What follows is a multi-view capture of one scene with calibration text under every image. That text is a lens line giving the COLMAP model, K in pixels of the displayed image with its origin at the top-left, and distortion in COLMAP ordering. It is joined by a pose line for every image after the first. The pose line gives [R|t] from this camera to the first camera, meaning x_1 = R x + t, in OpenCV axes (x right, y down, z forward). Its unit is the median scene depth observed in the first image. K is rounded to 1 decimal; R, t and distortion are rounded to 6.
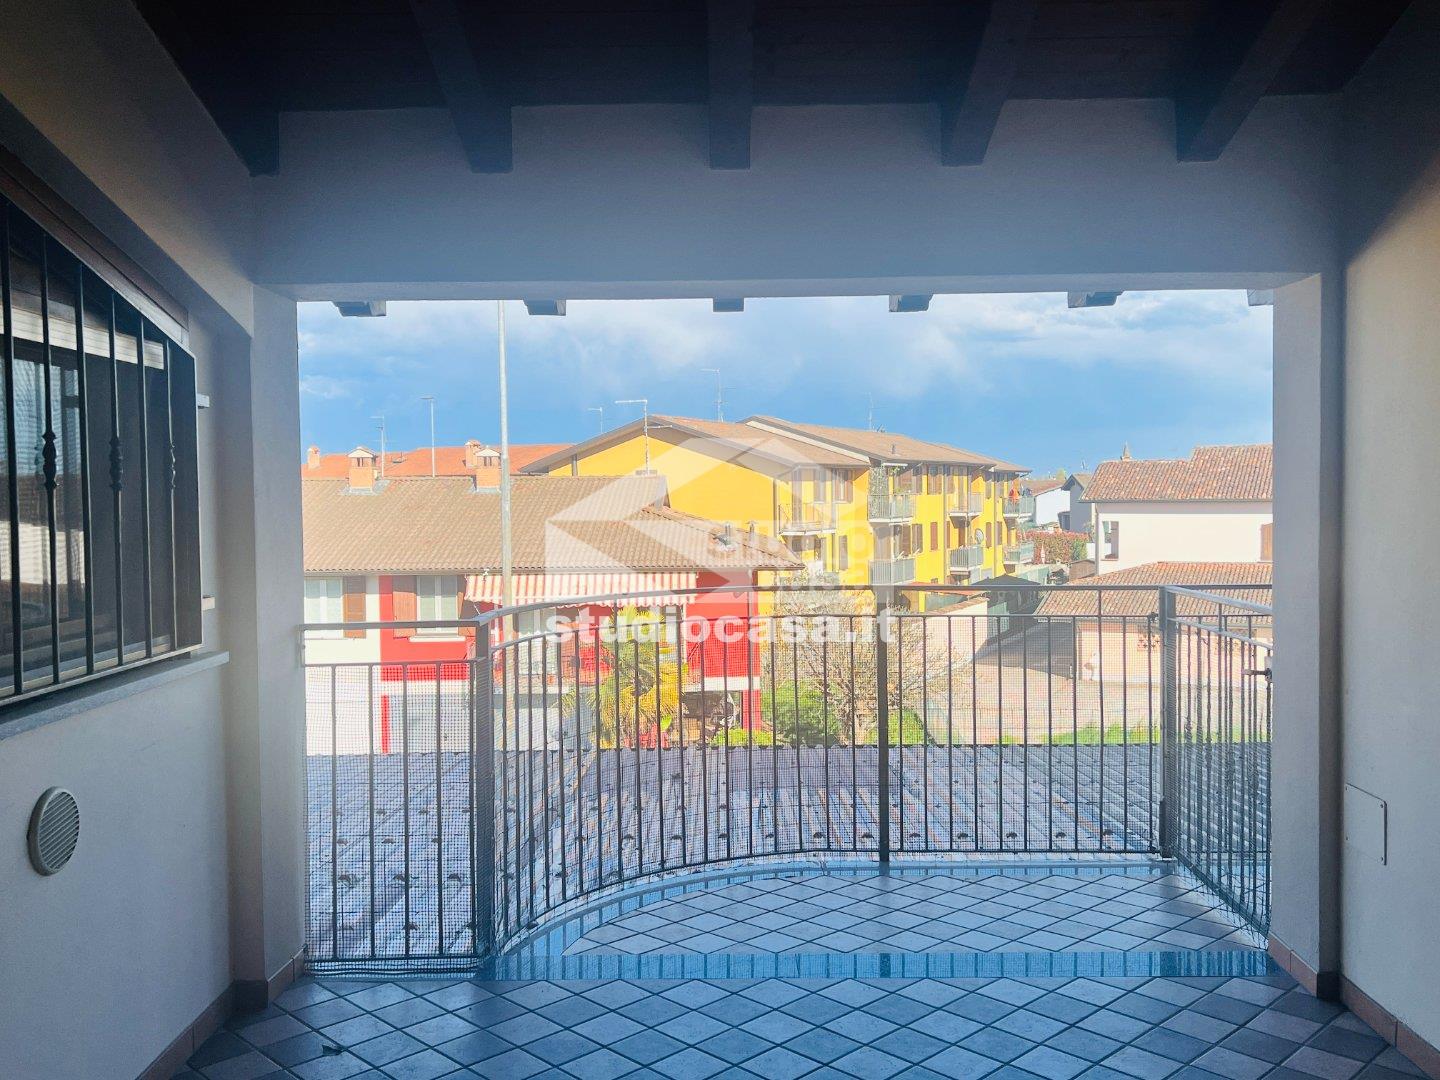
lens RADIAL K [[1262.3, 0, 720.0], [0, 1262.3, 540.0], [0, 0, 1]] dist [0.072361, -0.135005]
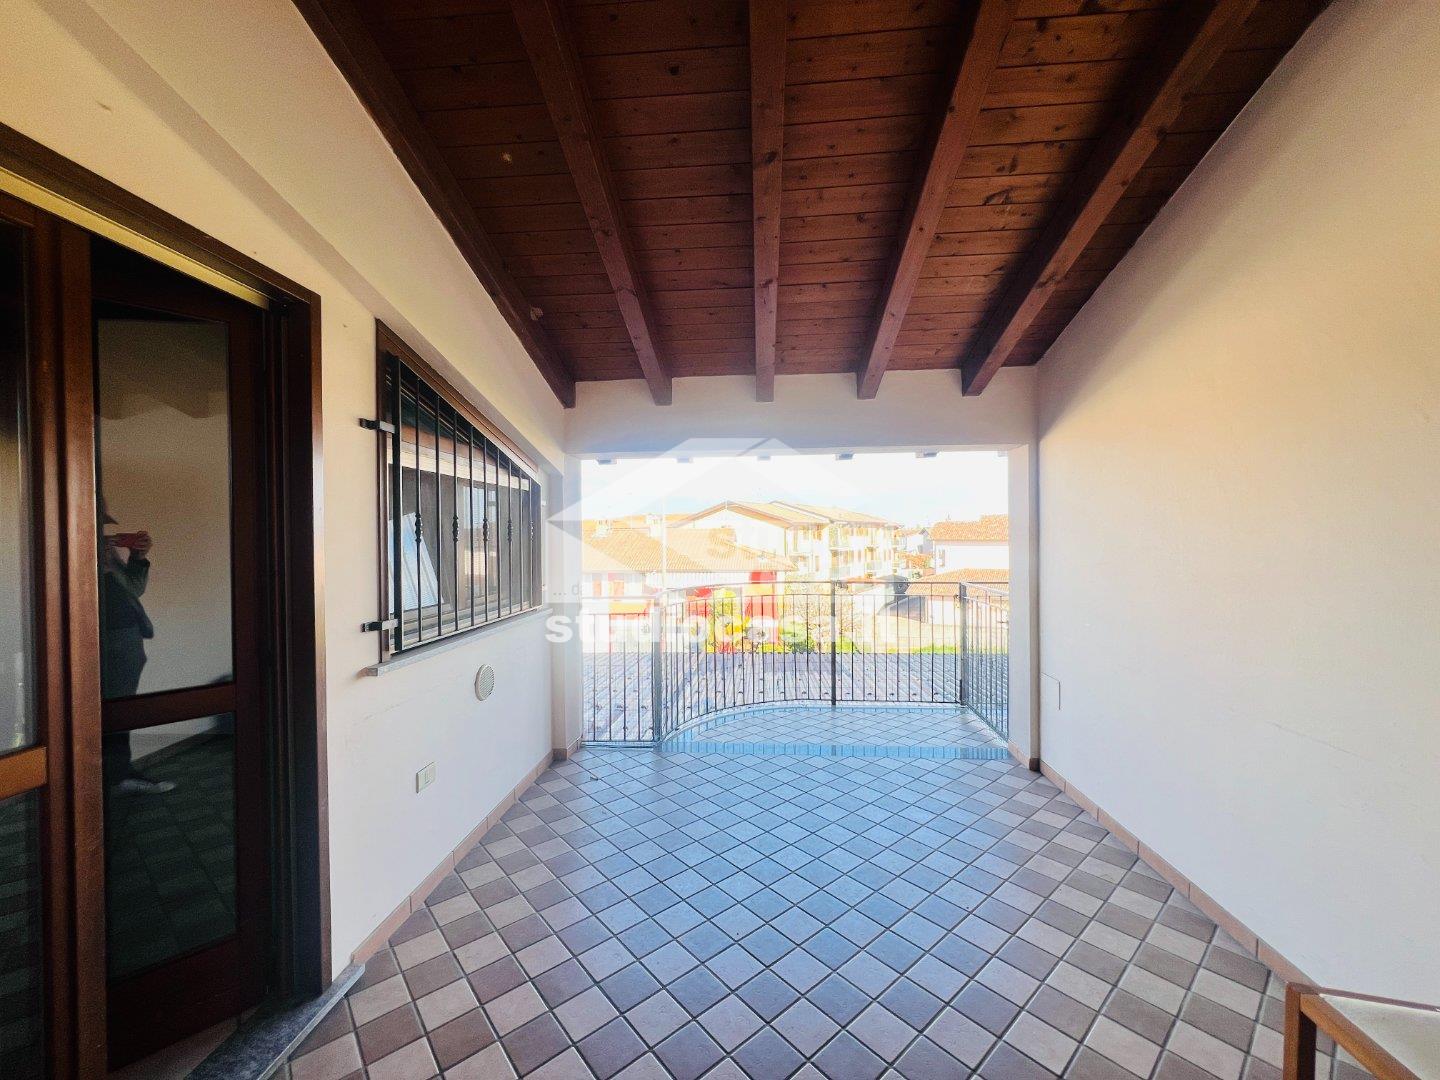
lens RADIAL K [[577.7, 0, 718.6], [0, 577.7, 542.1], [0, 0, 1]] dist [-0.002616, 0.000886]
pose [[0.997444, 0.002913, -0.071391, -0.000659], [-0.004732, 0.999668, -0.025317, -0.005869], [0.071293, 0.025591, 0.997127, -0.032464]]
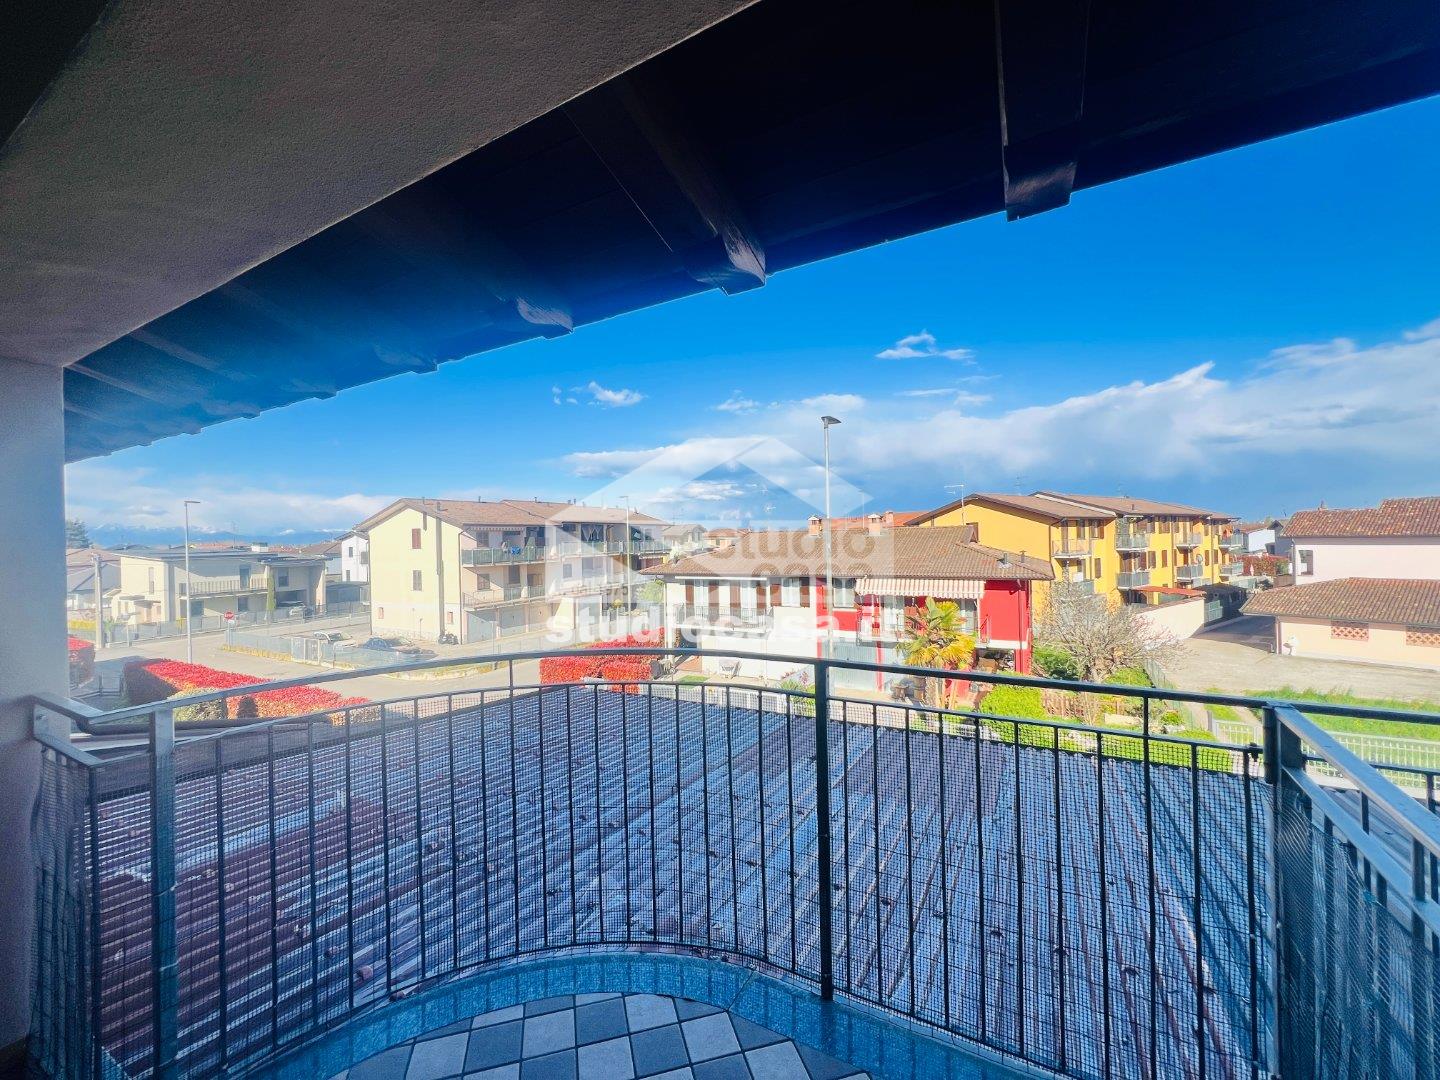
lens RADIAL K [[577.7, 0, 718.6], [0, 577.7, 542.1], [0, 0, 1]] dist [-0.002616, 0.000886]
pose [[0.877103, -0.005235, -0.480273, 0.236427], [-0.007055, 0.999692, -0.023782, -0.030272], [0.480250, 0.024247, 0.876796, 0.599629]]
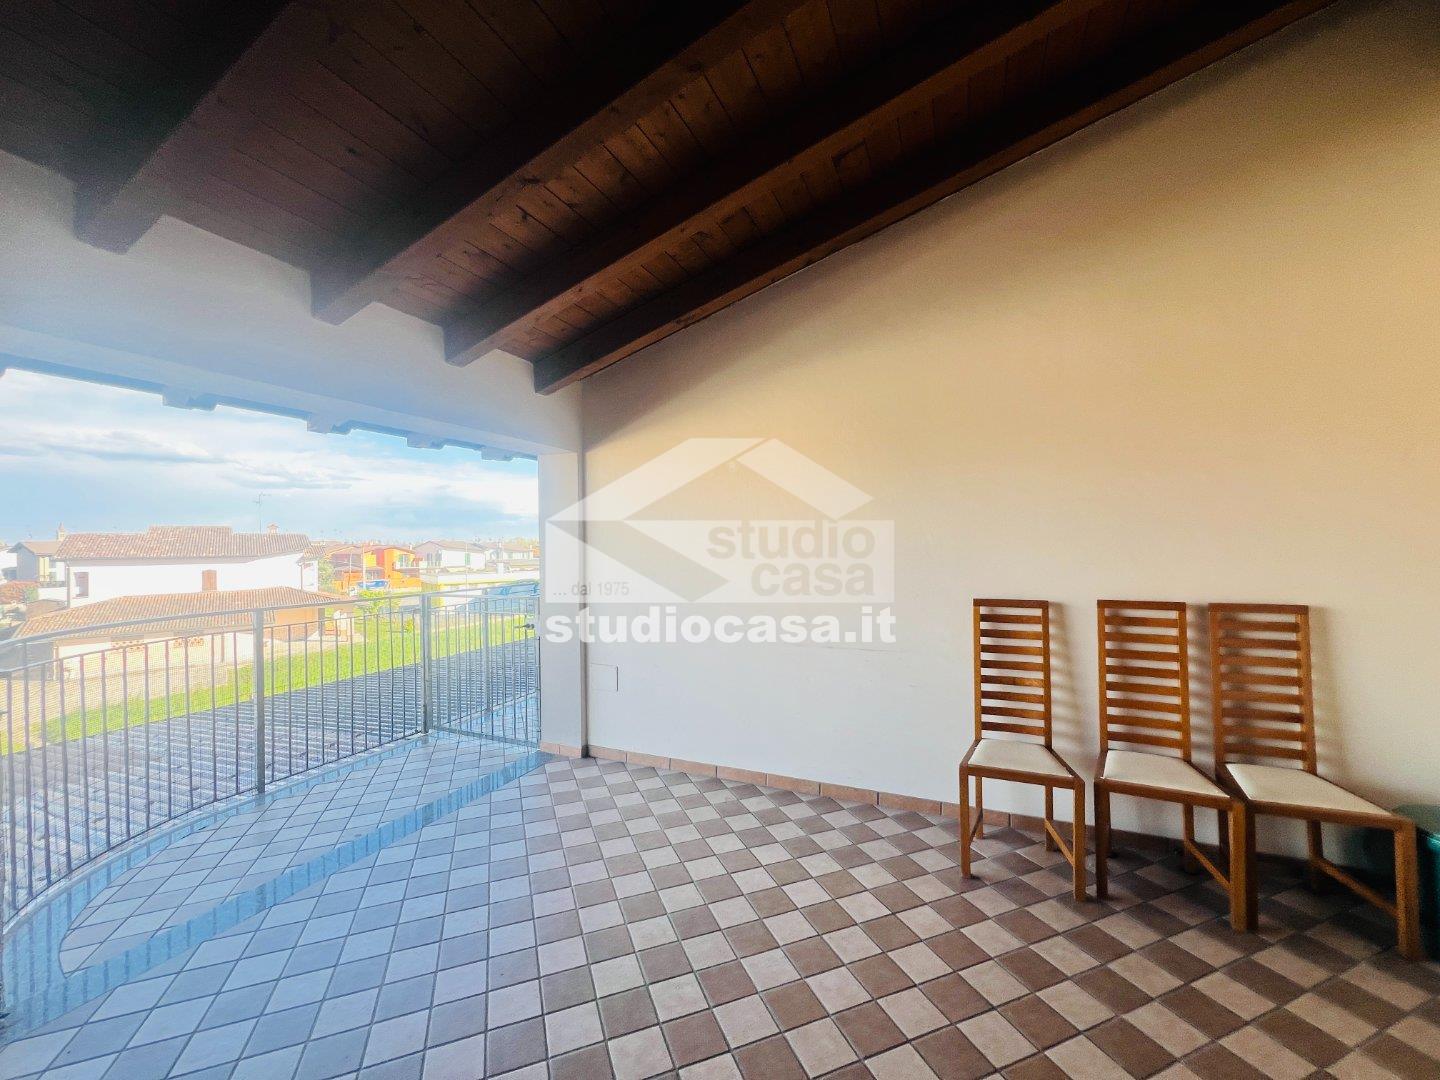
lens RADIAL K [[577.5, 0, 718.3], [0, 577.5, 540.0], [0, 0, 1]] dist [-0.001084, 0.000513]
pose [[0.397374, 0.009830, 0.917604, -0.269565], [0.043067, 0.998641, -0.029349, -0.001818], [-0.916646, 0.051181, 0.396411, 0.208535]]
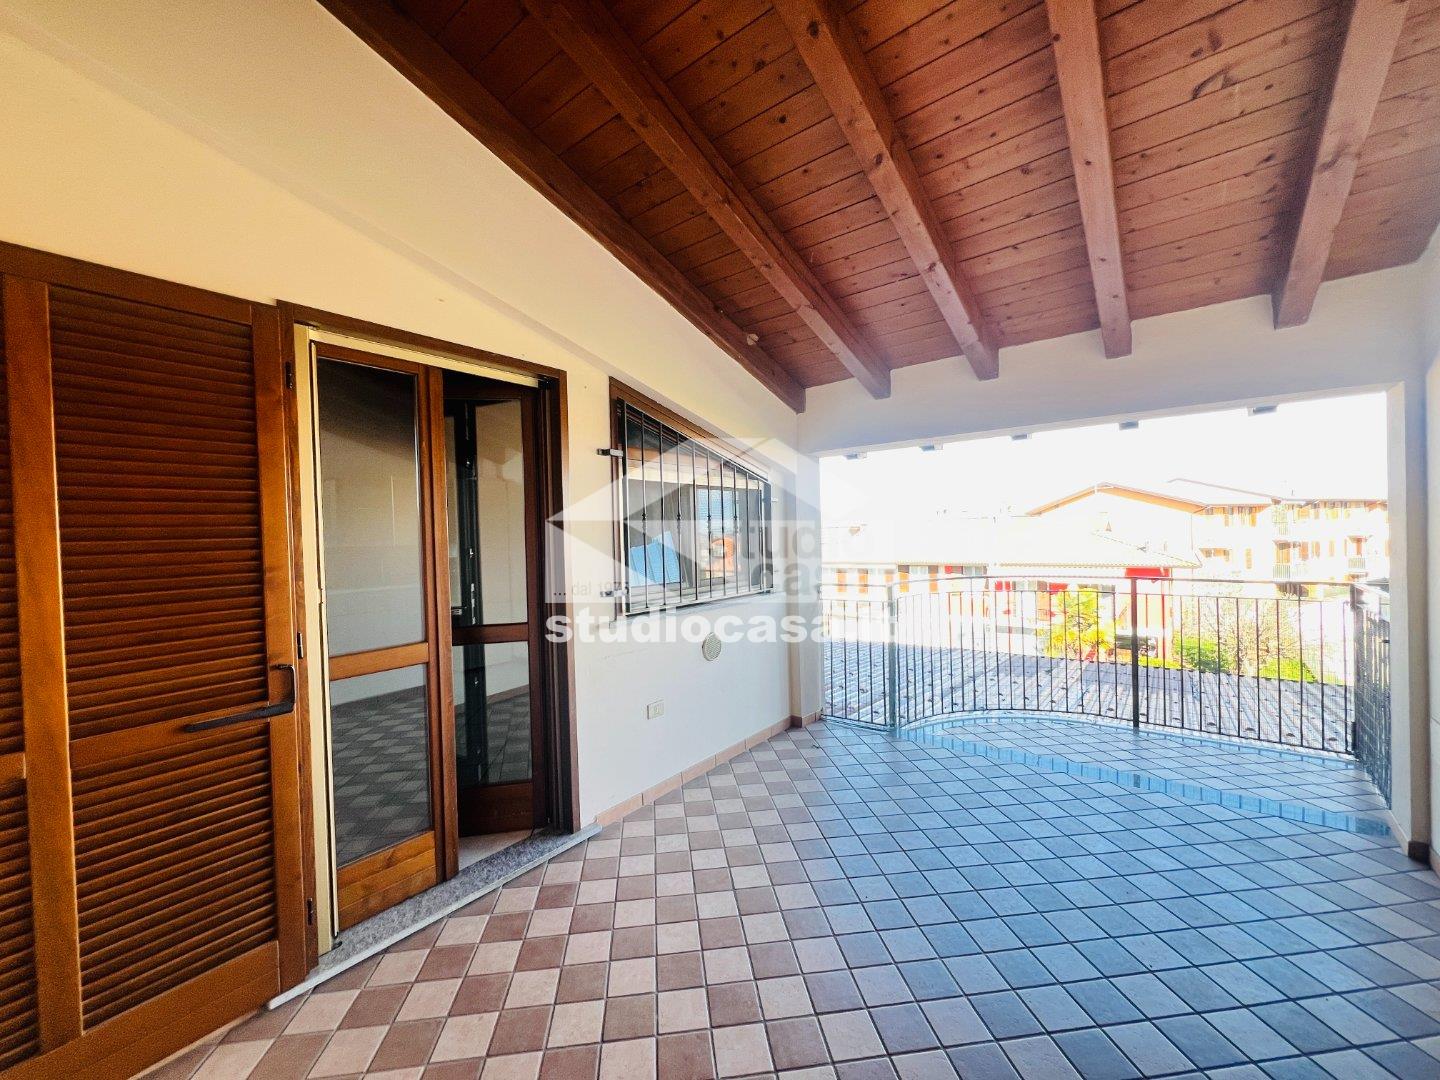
lens RADIAL K [[577.1, 0, 716.8], [0, 577.1, 542.5], [0, 0, 1]] dist [-0.000744, 0.000022]
pose [[0.788697, -0.000457, -0.614782, 0.155389], [-0.005666, 0.999952, -0.008013, -0.003497], [0.614756, 0.009803, 0.788656, -0.033761]]
